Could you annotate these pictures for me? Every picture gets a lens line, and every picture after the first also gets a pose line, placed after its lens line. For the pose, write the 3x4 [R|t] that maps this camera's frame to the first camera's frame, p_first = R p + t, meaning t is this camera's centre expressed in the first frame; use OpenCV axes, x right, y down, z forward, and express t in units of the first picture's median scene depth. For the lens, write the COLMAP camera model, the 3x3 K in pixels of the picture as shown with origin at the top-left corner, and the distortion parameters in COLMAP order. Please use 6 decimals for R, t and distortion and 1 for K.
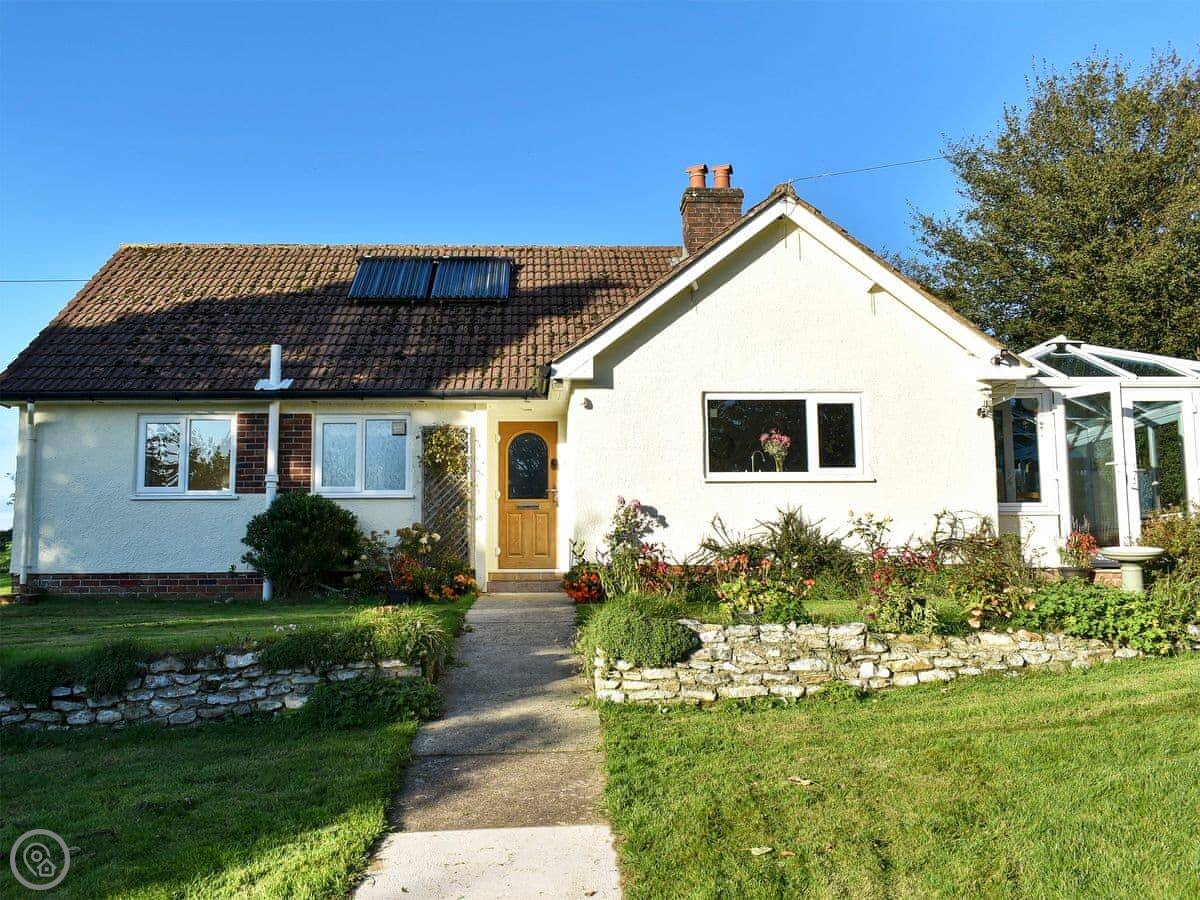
lens RADIAL K [[1072.8, 0, 600.0], [0, 1072.8, 450.0], [0, 0, 1]] dist [0.005412, 0.002181]
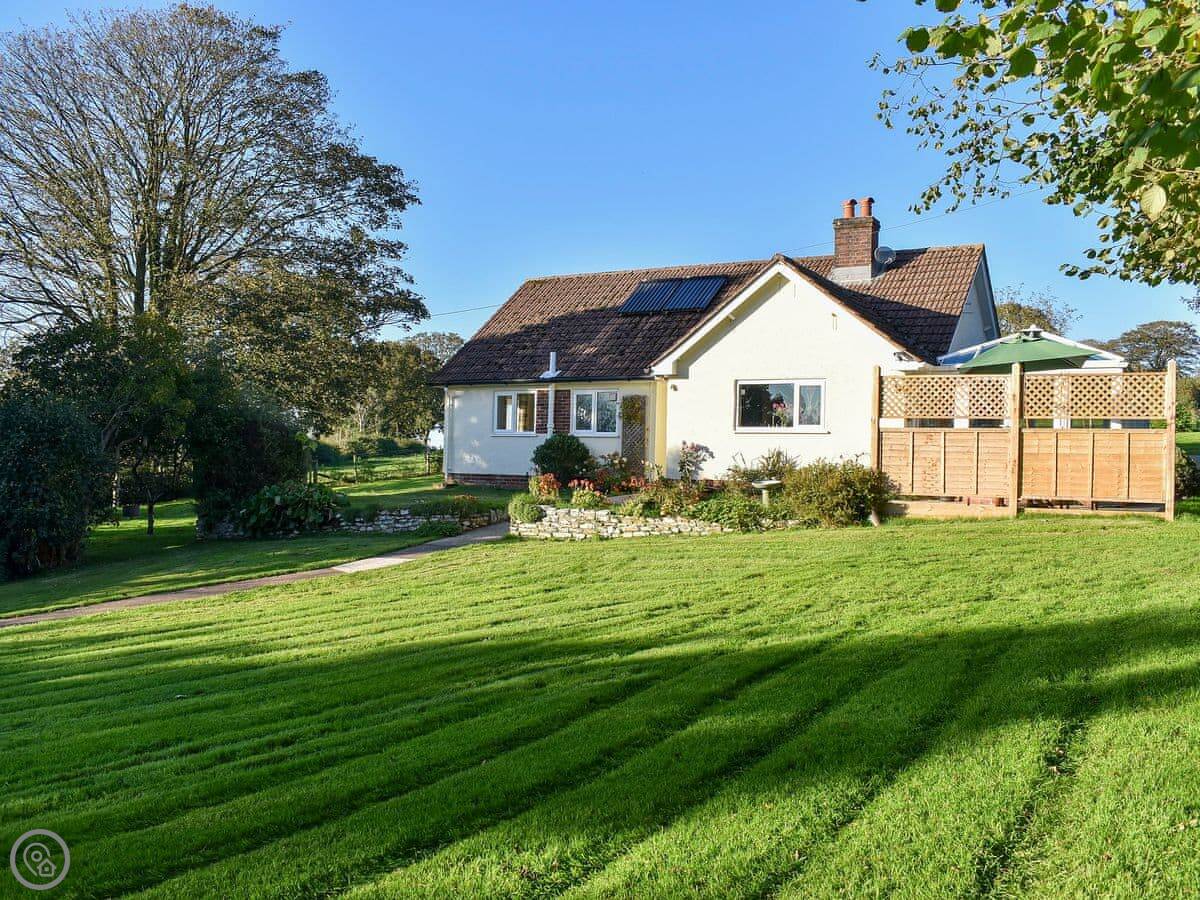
lens RADIAL K [[1053.4, 0, 650.9], [0, 1053.4, 453.0], [0, 0, 1]] dist [-0.073738, -0.000247]
pose [[0.868669, 0.019746, -0.494999, 0.822501], [0.030591, 0.995160, 0.093381, -0.100377], [0.494447, -0.096260, 0.863861, -0.535158]]
